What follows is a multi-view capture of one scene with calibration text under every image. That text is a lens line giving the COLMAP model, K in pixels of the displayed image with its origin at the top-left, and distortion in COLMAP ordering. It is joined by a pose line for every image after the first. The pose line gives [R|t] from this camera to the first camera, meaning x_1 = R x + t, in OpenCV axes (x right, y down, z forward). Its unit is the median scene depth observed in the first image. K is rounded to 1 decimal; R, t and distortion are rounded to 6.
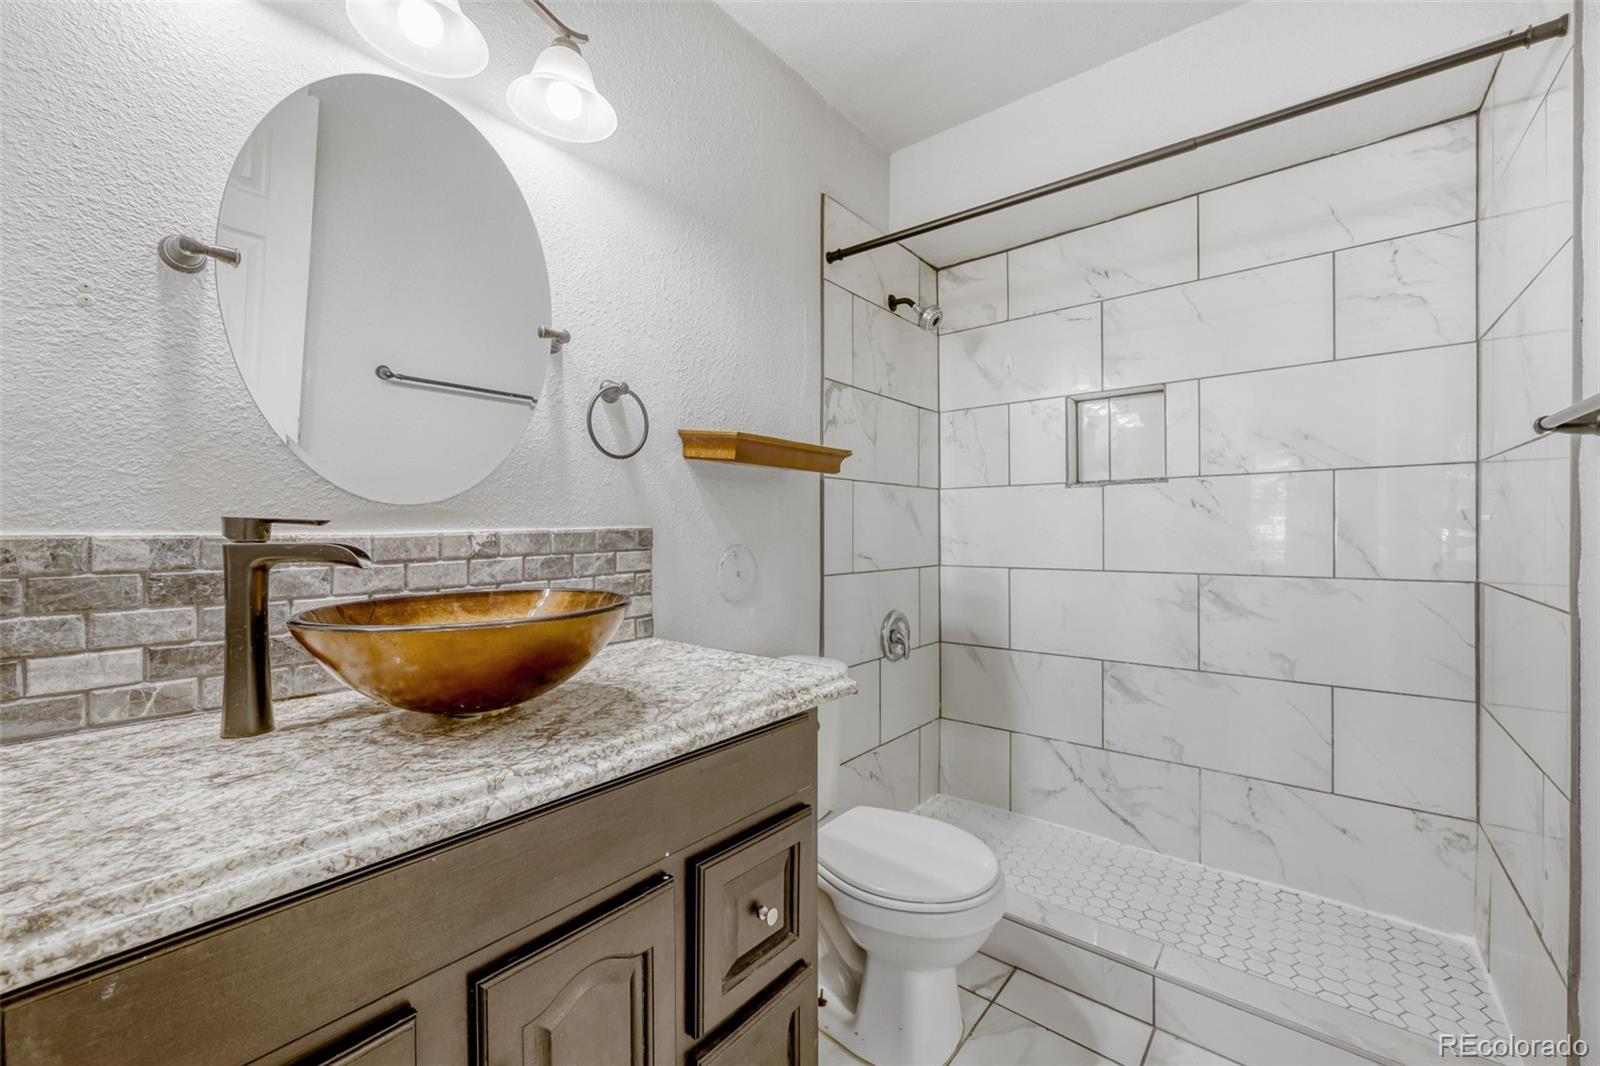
lens RADIAL K [[645.8, 0, 801.4], [0, 645.8, 531.7], [0, 0, 1]] dist [0.000734, -0.000425]
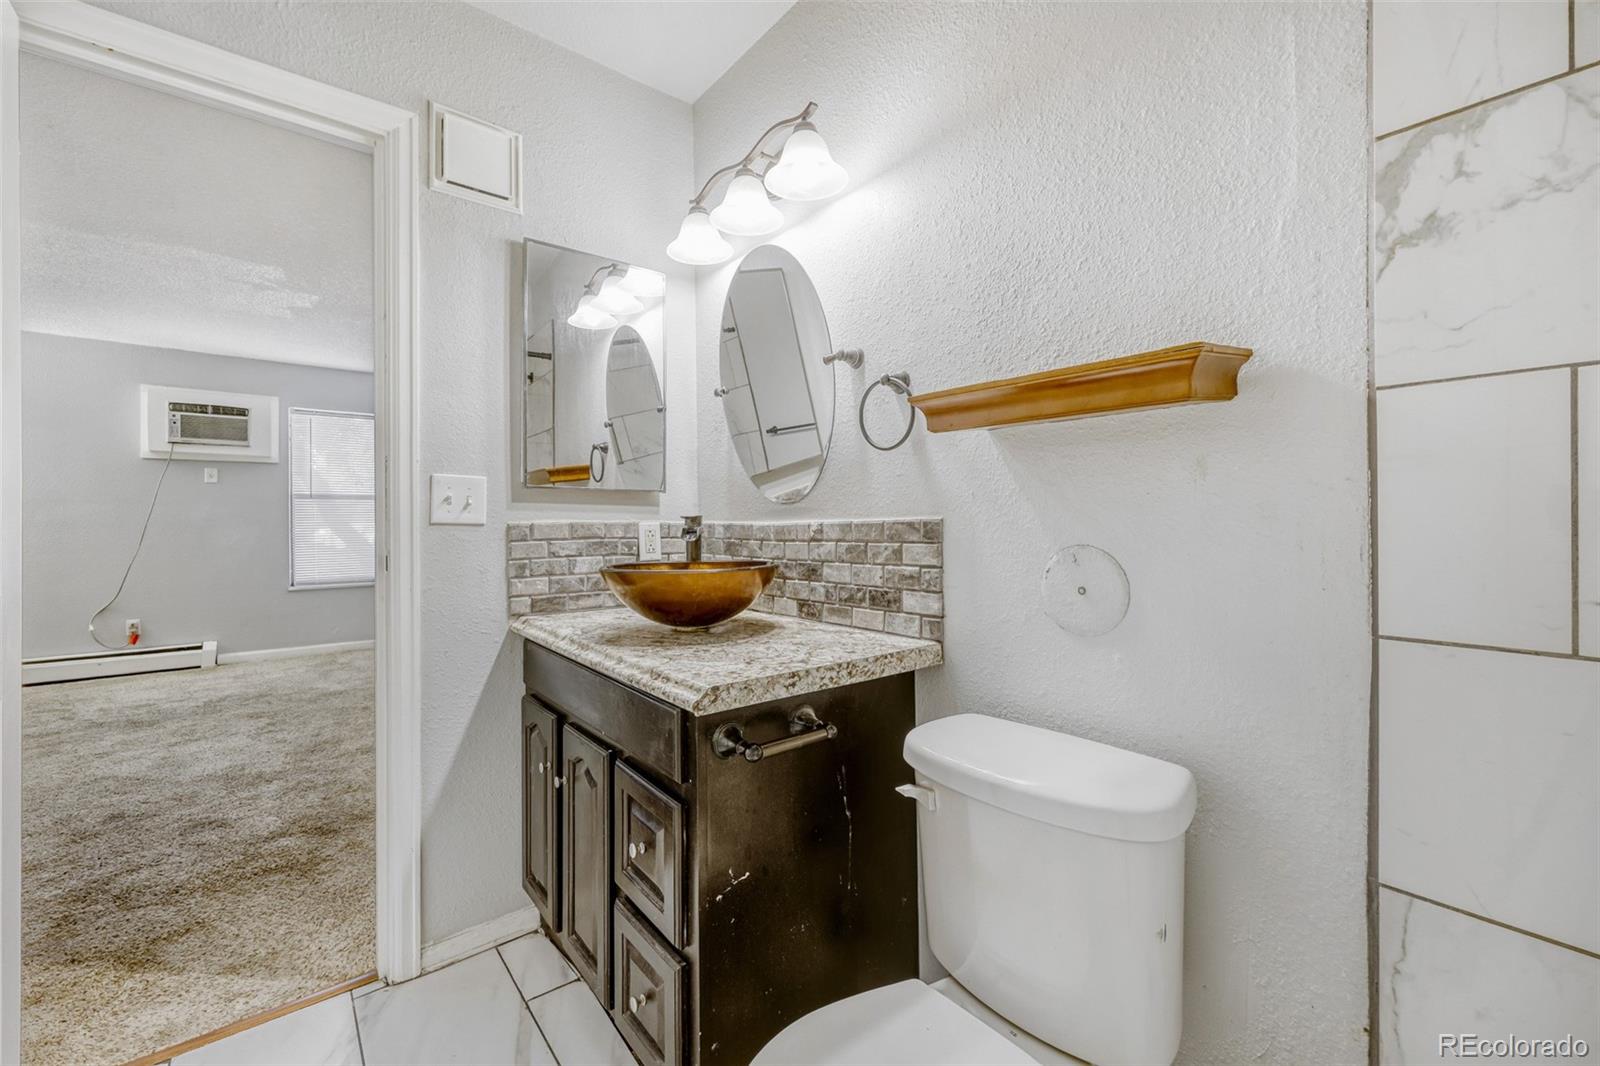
lens RADIAL K [[645.8, 0, 797.3], [0, 645.8, 524.5], [0, 0, 1]] dist [0.000734, -0.000425]
pose [[-0.205937, 0.010871, -0.978505, 0.738912], [0.000441, 0.999939, 0.011016, -0.008812], [0.978565, 0.001837, -0.205929, 1.084414]]
